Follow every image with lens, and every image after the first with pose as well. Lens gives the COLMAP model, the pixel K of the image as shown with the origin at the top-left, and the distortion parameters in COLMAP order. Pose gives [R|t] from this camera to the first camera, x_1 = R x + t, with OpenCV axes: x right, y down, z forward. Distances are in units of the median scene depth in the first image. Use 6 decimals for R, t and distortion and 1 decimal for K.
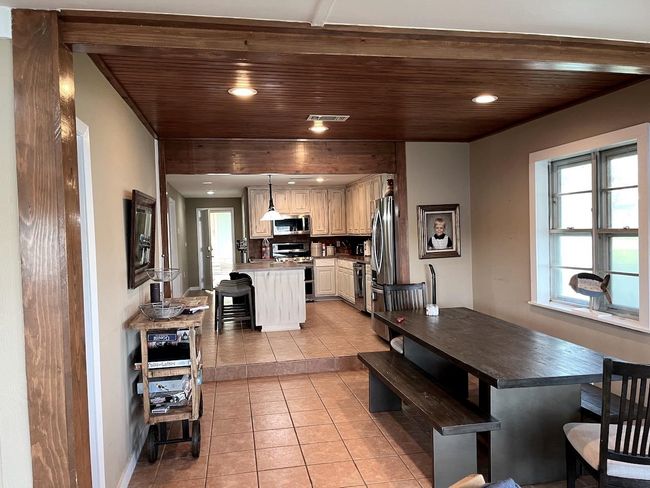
lens RADIAL K [[489.1, 0, 329.4], [0, 489.1, 243.7], [0, 0, 1]] dist [0.030051, -0.038493]
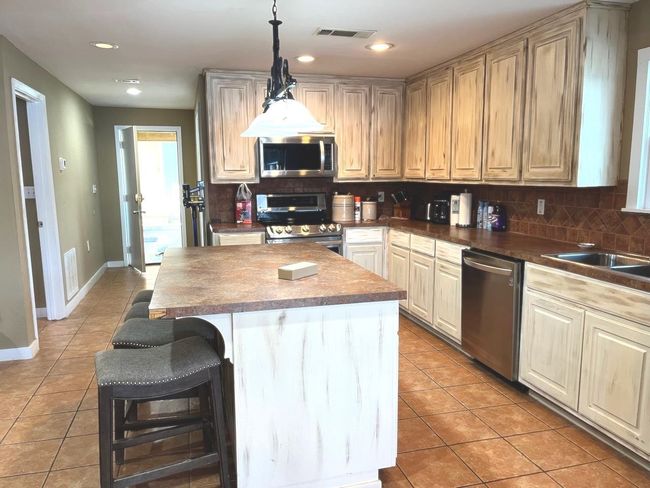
lens RADIAL K [[489.1, 0, 319.2], [0, 489.1, 247.1], [0, 0, 1]] dist [0.030051, -0.038493]
pose [[0.997790, 0.016099, 0.064460, -0.084083], [-0.023970, 0.992085, 0.123259, -0.009825], [-0.061965, -0.124532, 0.990279, 0.495786]]
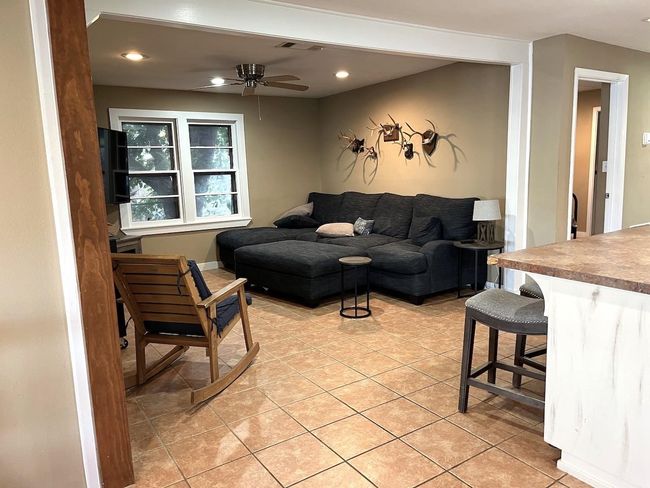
lens RADIAL K [[489.1, 0, 325.8], [0, 489.1, 243.7], [0, 0, 1]] dist [0.030051, -0.038493]
pose [[0.376451, 0.173570, -0.910032, 0.045300], [-0.004389, 0.982616, 0.185598, -0.012194], [0.926426, -0.065874, 0.370668, 0.517430]]
